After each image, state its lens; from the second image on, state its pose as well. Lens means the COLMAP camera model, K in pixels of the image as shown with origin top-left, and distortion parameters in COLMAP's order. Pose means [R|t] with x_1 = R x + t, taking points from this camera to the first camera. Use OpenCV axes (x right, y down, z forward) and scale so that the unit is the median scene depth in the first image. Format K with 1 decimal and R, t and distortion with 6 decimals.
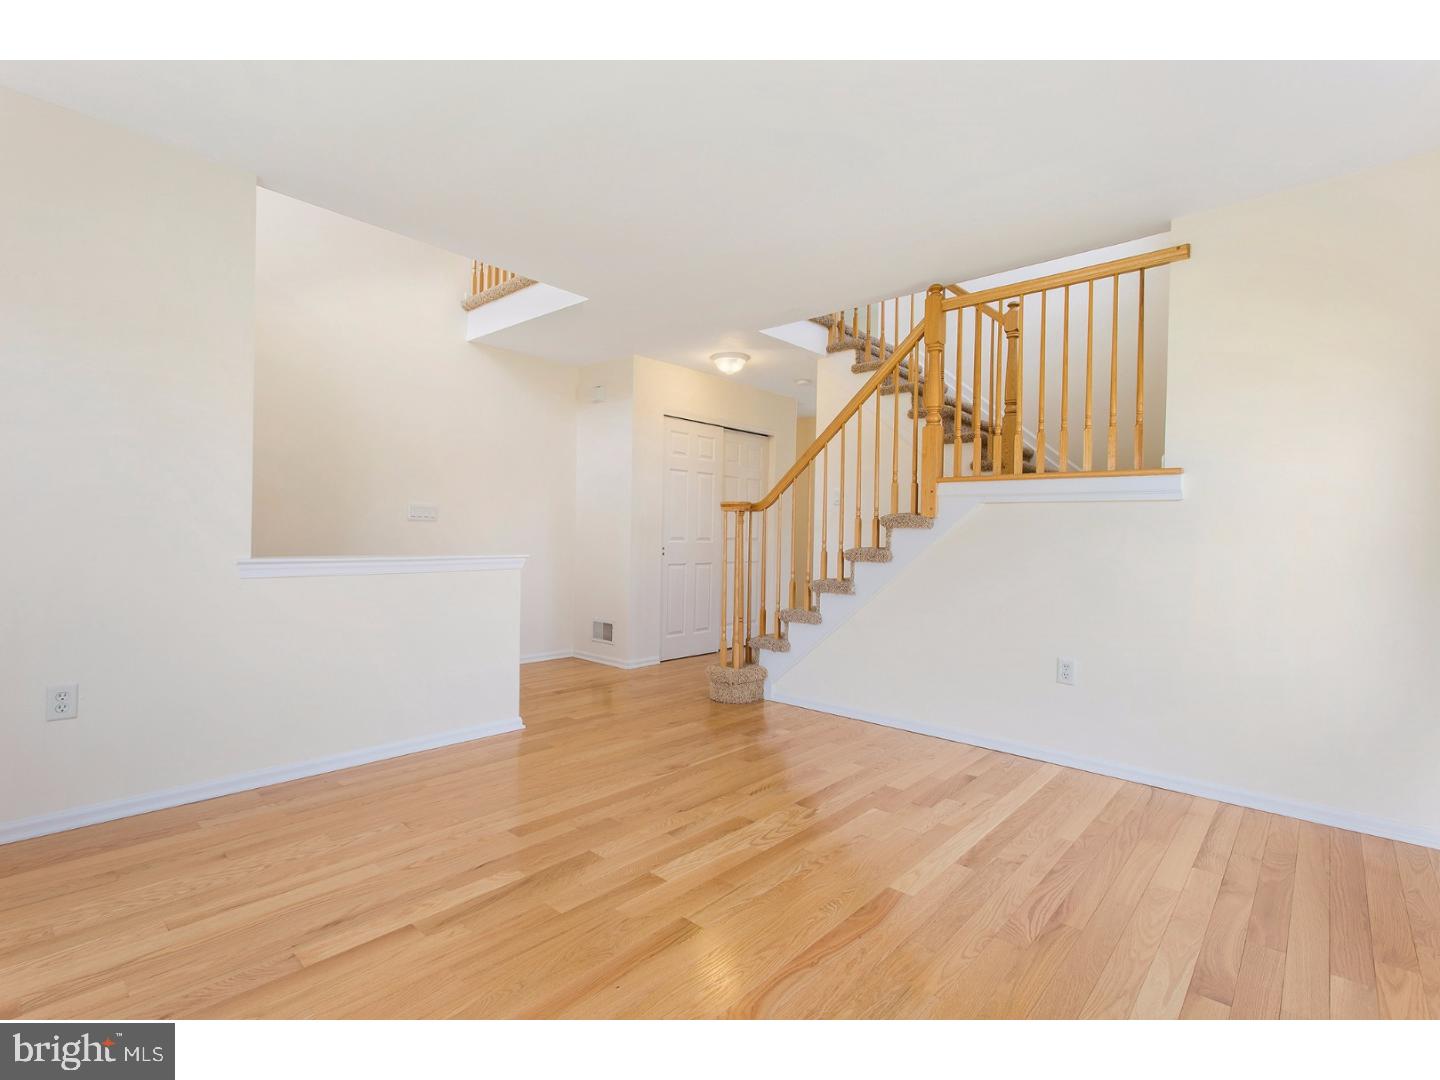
lens RADIAL K [[689.0, 0, 723.0], [0, 689.0, 544.9], [0, 0, 1]] dist [0.006598, 0.000246]
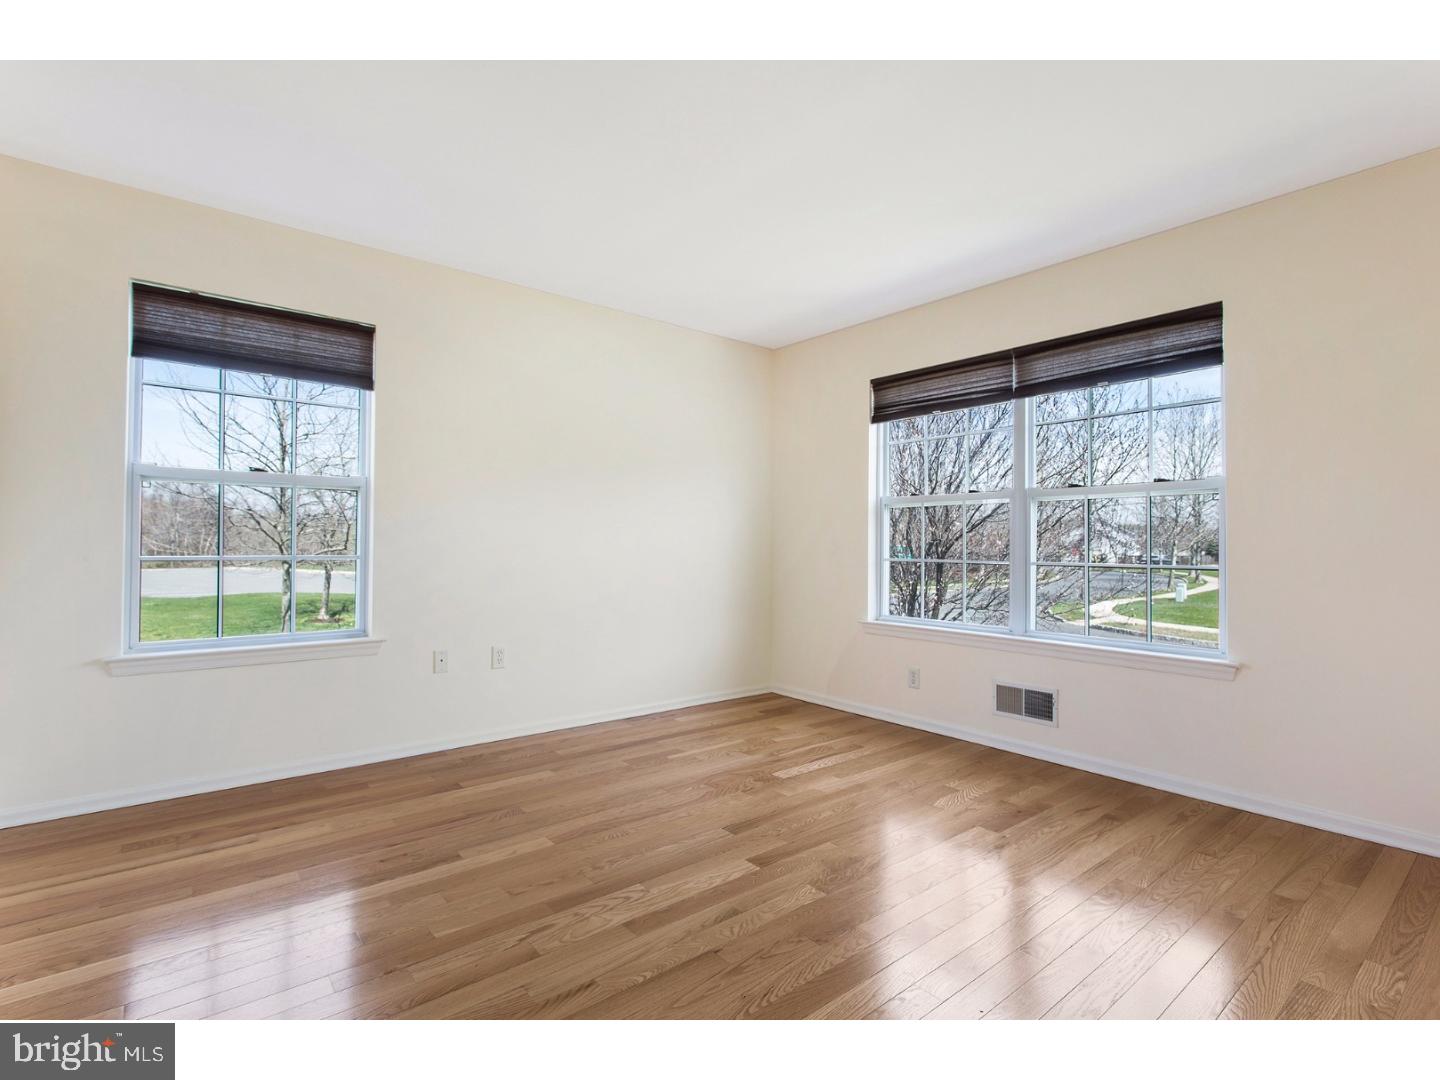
lens RADIAL K [[689.0, 0, 716.3], [0, 689.0, 532.2], [0, 0, 1]] dist [0.006598, 0.000246]
pose [[-0.986775, -0.027260, 0.159788, -0.183221], [-0.027263, 0.999626, 0.002176, -0.036084], [-0.159787, -0.002209, -0.987149, 1.939835]]
